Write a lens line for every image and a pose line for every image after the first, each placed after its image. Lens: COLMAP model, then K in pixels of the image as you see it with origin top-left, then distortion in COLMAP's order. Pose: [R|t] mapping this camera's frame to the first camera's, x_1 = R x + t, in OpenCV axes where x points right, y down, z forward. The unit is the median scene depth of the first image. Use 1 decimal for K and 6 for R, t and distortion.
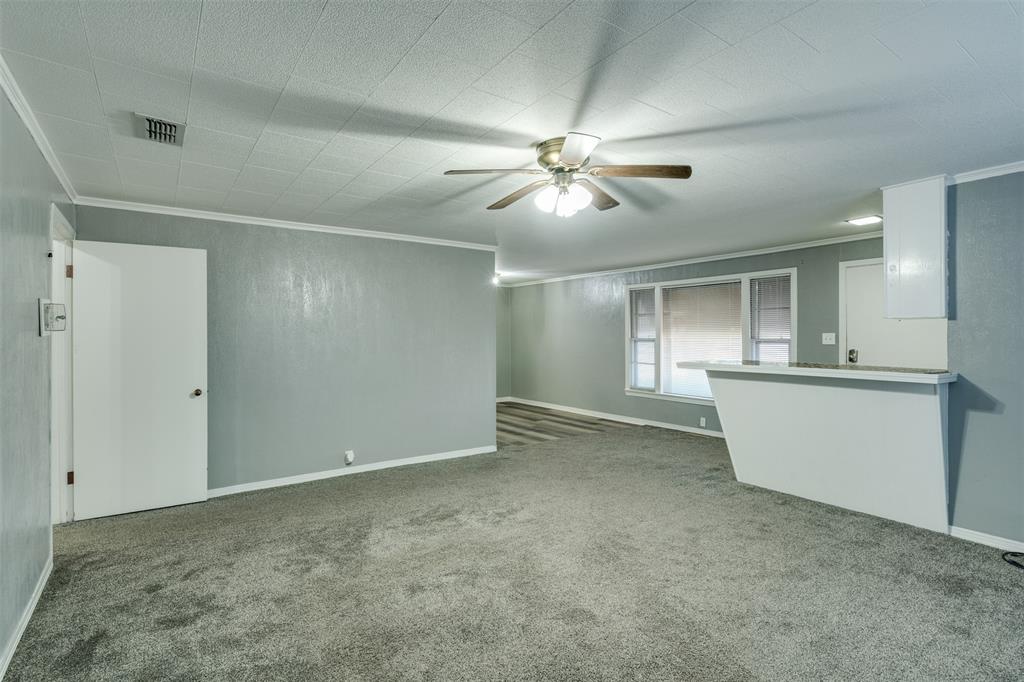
lens RADIAL K [[491.8, 0, 513.5], [0, 491.8, 337.4], [0, 0, 1]] dist [0.001755, -0.000272]
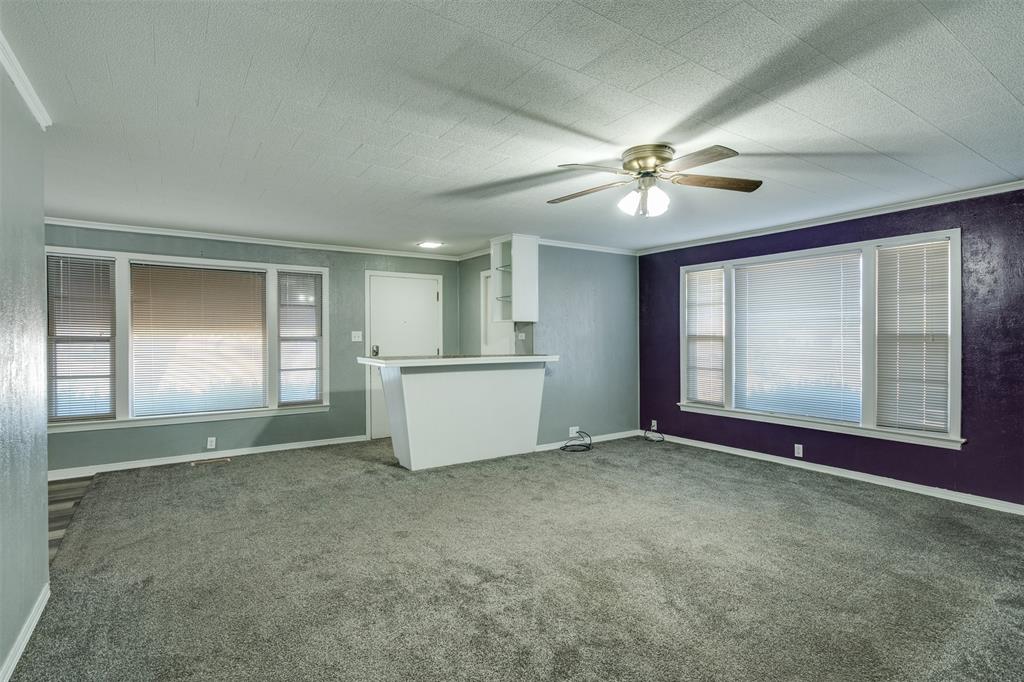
lens RADIAL K [[491.8, 0, 512.5], [0, 491.8, 341.5], [0, 0, 1]] dist [0.001755, -0.000272]
pose [[0.035576, -0.008084, 0.999334, -0.476899], [0.003269, 0.999963, 0.007973, 0.006386], [-0.999362, 0.002983, 0.035601, 0.607826]]
